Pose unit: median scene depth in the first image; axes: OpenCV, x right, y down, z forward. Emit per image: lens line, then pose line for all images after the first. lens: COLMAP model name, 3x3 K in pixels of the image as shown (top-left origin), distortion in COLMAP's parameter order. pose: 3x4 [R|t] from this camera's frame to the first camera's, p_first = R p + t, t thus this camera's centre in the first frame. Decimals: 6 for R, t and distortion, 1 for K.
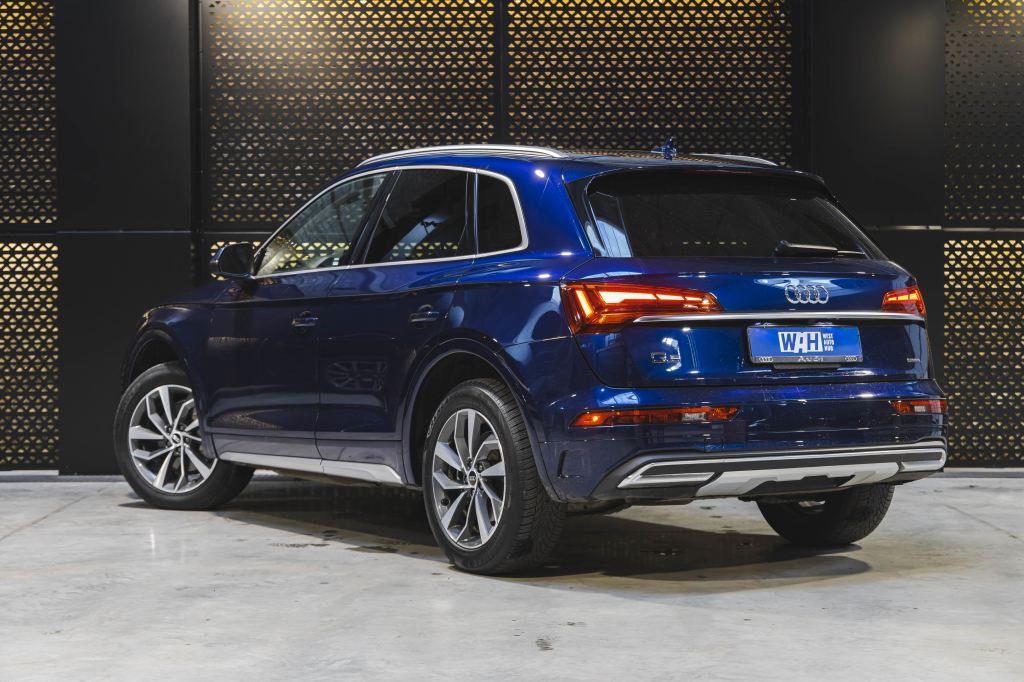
lens RADIAL K [[2260.9, 0, 523.1], [0, 2260.9, 337.3], [0, 0, 1]] dist [0.078802, 0.000000]
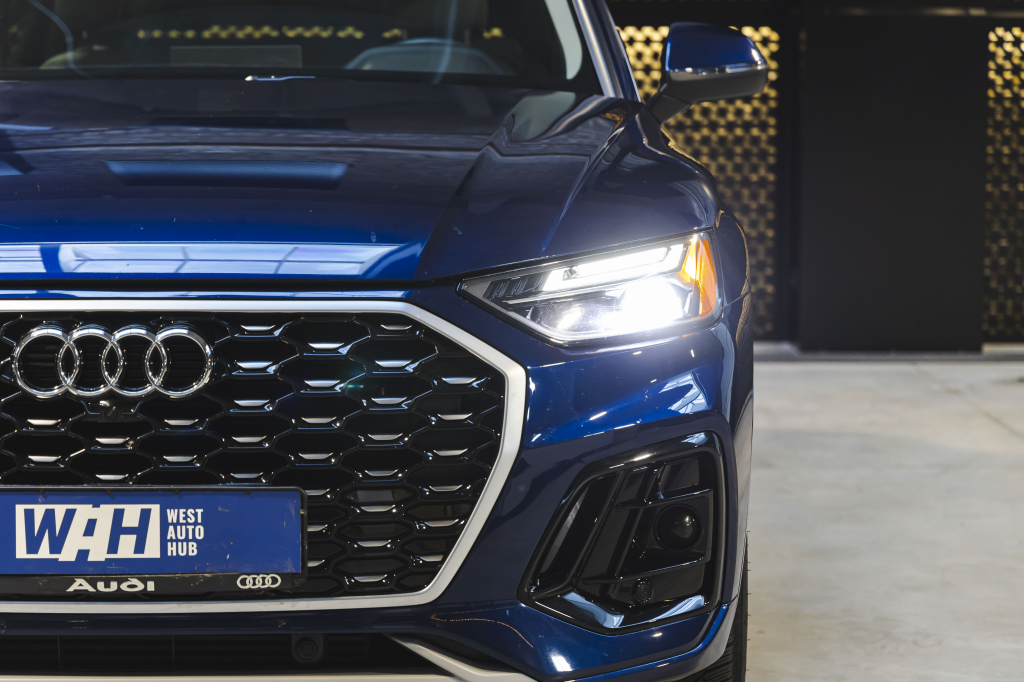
lens RADIAL K [[2776.4, 0, 504.7], [0, 2776.4, 340.6], [0, 0, 1]] dist [0.058516, 0.000000]
pose [[0.999875, 0.005384, 0.014900, 0.019425], [-0.006475, 0.997225, 0.074171, -0.008844], [-0.014459, -0.074258, 0.997134, 0.115452]]
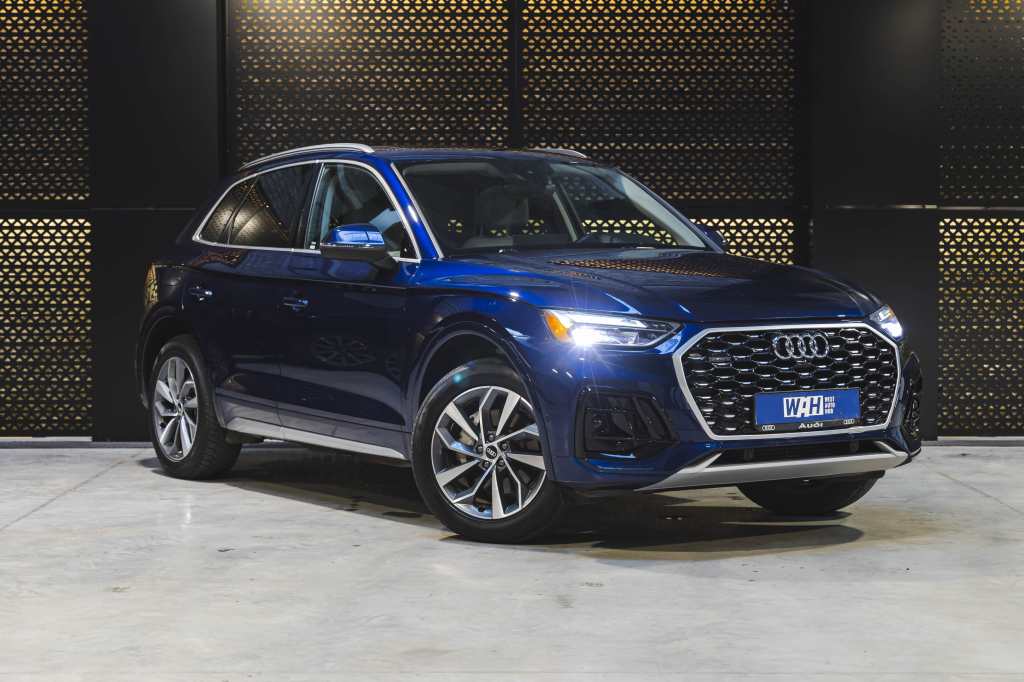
lens RADIAL K [[2225.9, 0, 532.5], [0, 2225.9, 345.5], [0, 0, 1]] dist [0.077843, 0.000000]
pose [[0.999995, 0.002439, 0.002140, -0.003741], [-0.002478, 0.999819, 0.018846, -0.003297], [-0.002094, -0.018852, 0.999820, -0.028107]]
